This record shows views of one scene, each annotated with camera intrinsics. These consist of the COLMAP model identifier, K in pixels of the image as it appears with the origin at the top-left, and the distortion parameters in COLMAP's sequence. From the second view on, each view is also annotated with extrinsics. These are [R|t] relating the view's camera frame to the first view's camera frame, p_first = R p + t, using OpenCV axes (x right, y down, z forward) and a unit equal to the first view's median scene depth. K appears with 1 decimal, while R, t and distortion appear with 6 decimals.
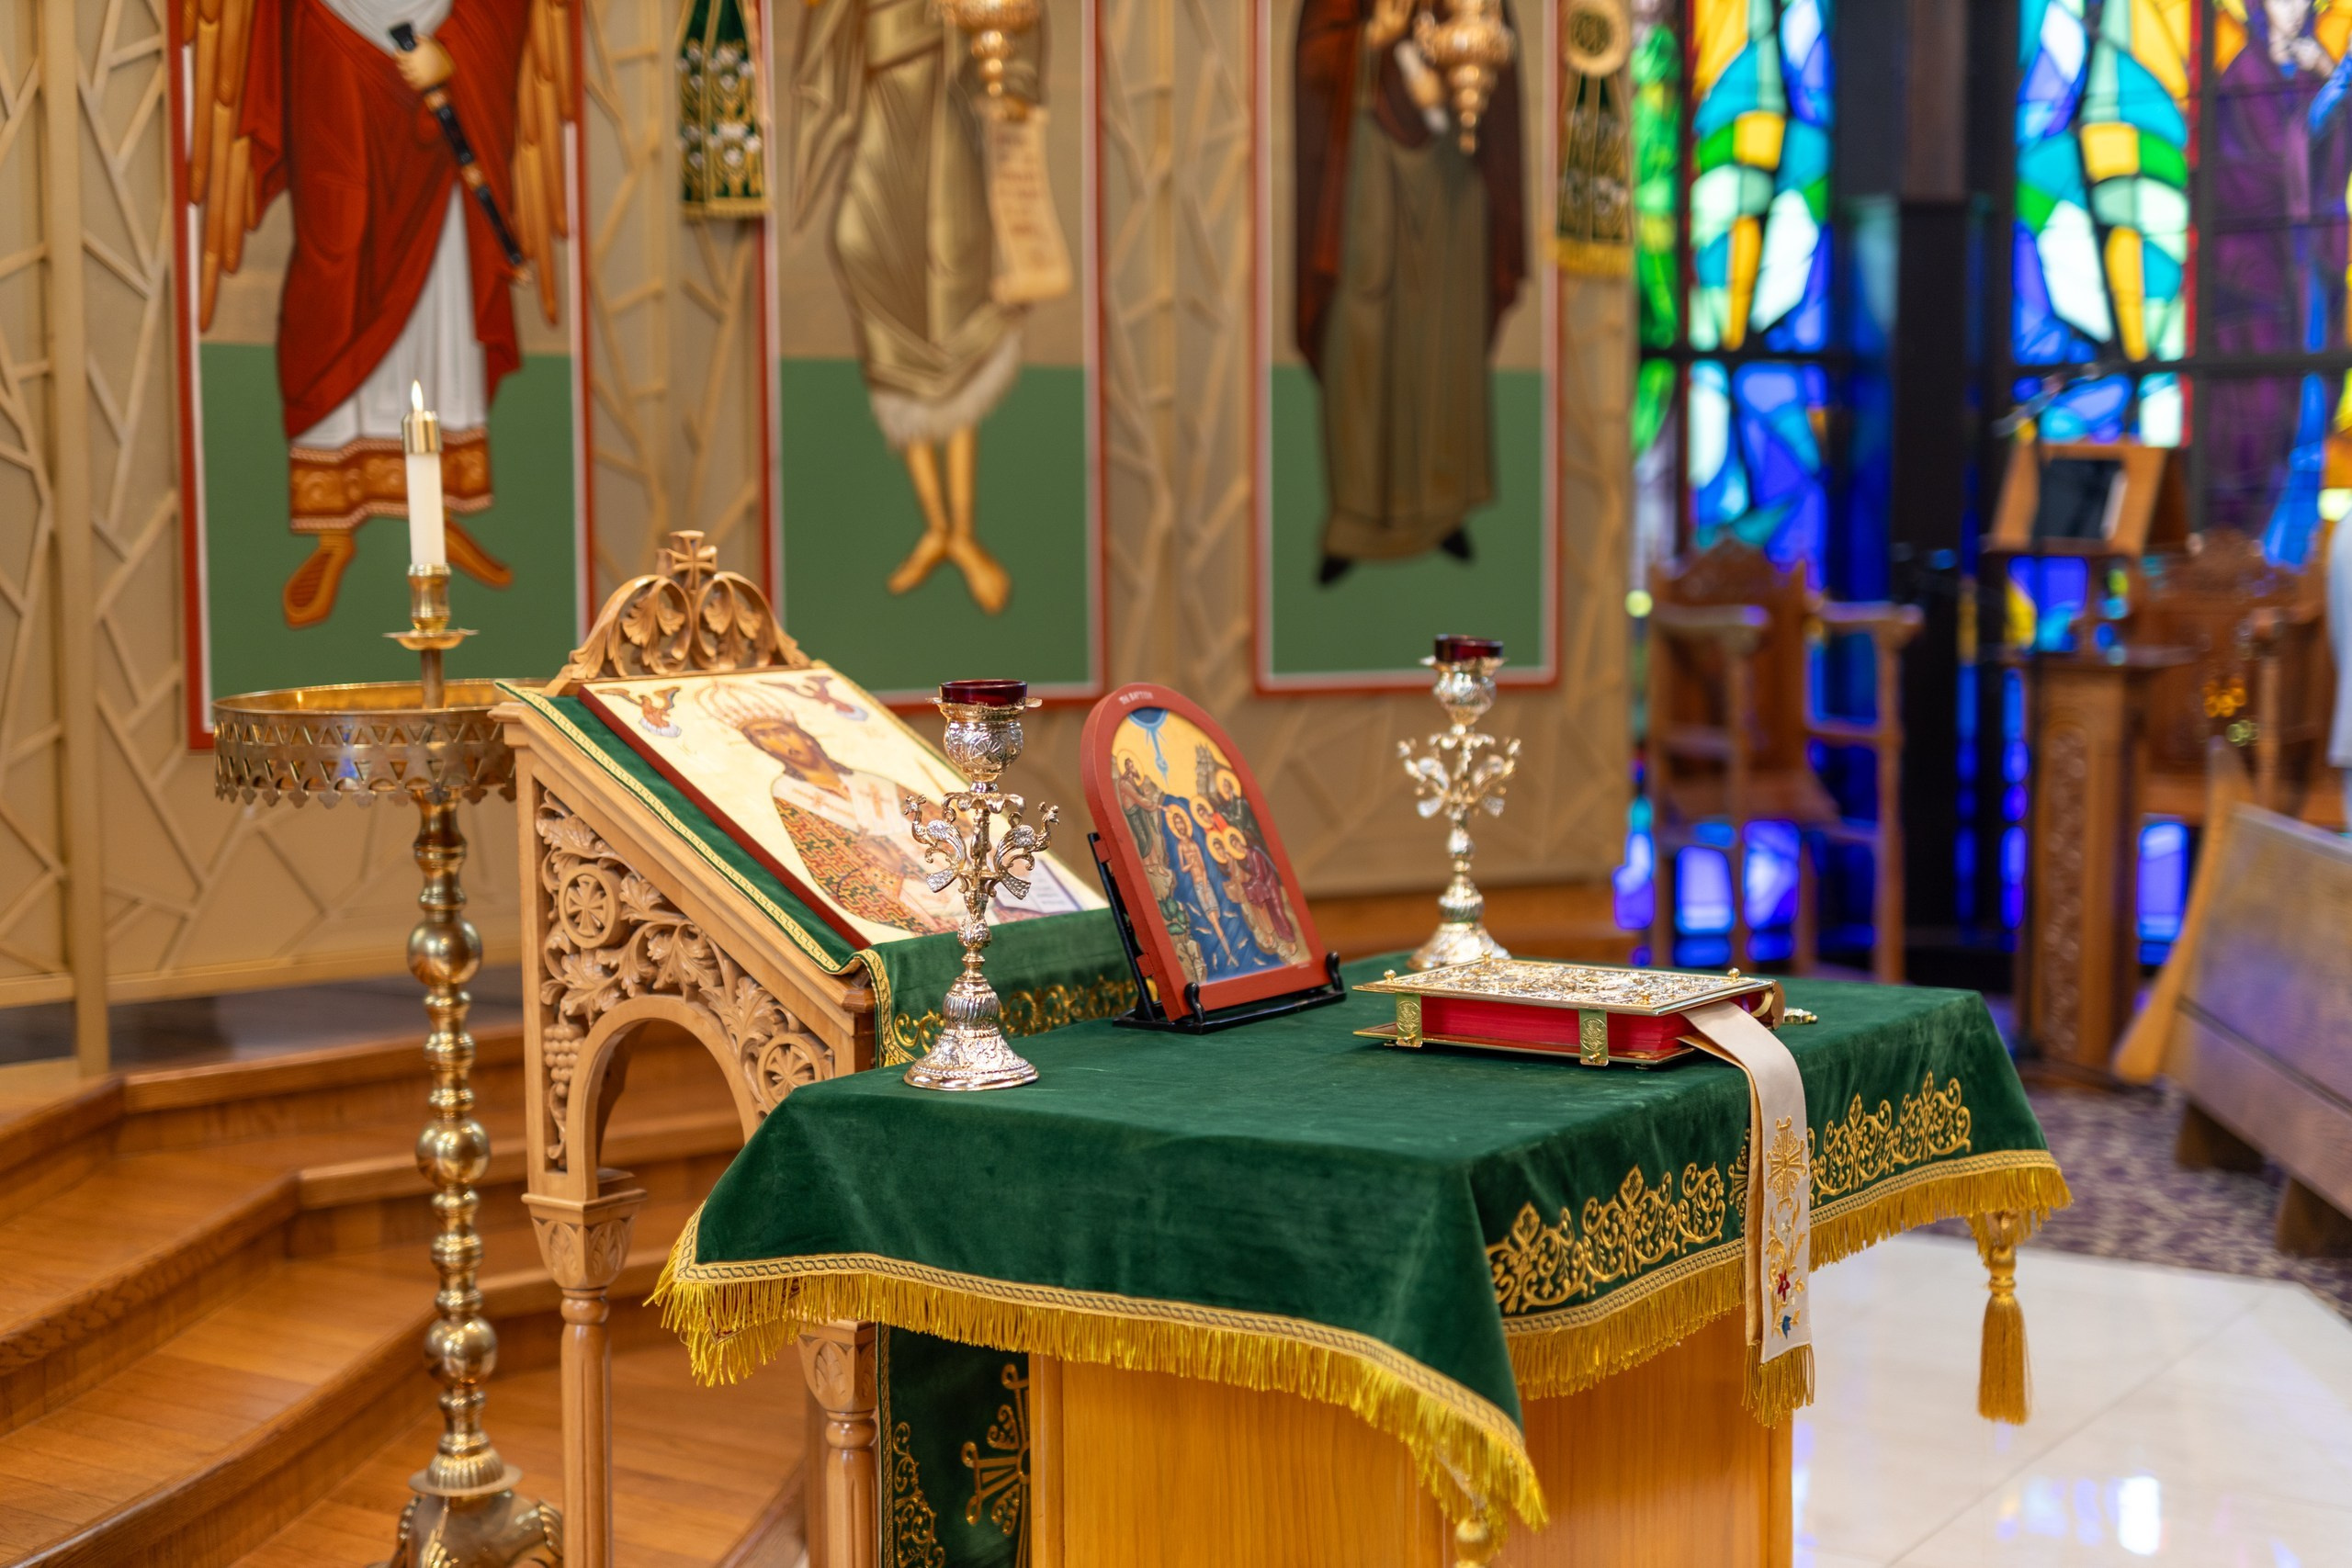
lens RADIAL K [[3313.9, 0, 1176.0], [0, 3313.9, 784.0], [0, 0, 1]] dist [0.002421, -0.029948]
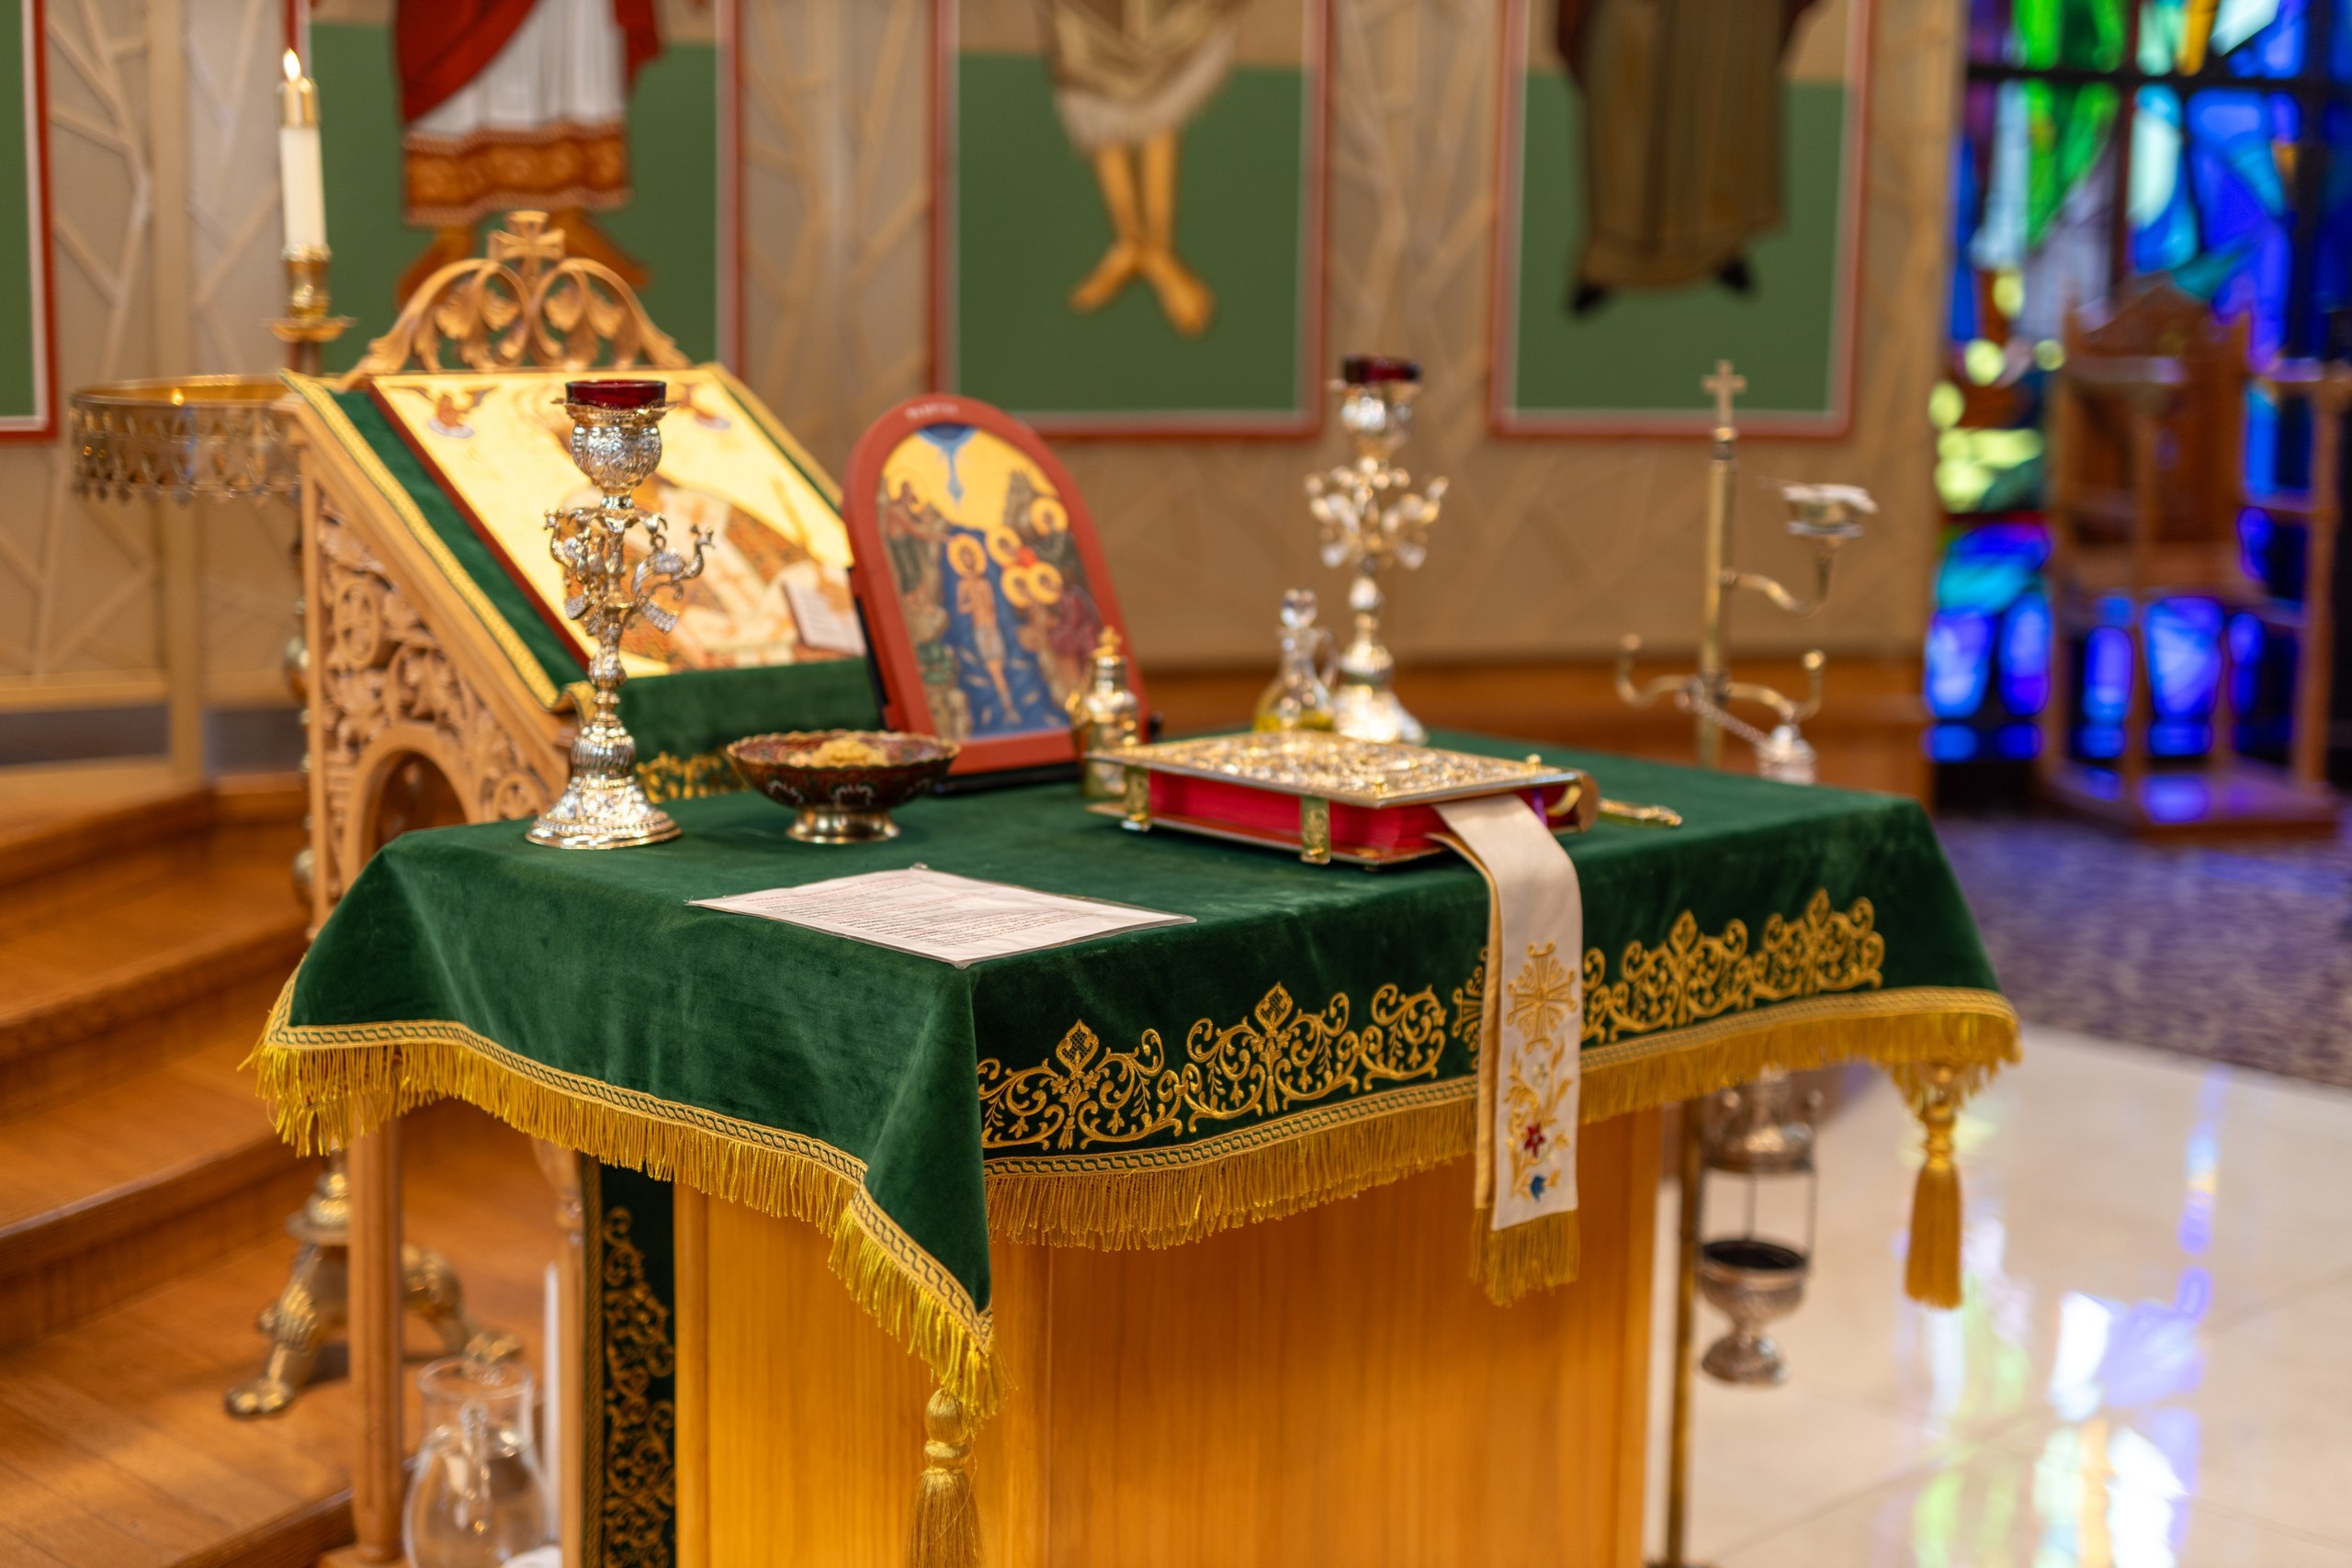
lens RADIAL K [[3313.9, 0, 1176.0], [0, 3313.9, 784.0], [0, 0, 1]] dist [0.002421, -0.029948]
pose [[0.981349, 0.053926, -0.184516, 0.217395], [-0.039582, 0.995964, 0.080558, -0.001242], [0.188115, -0.071752, 0.979523, 0.146821]]
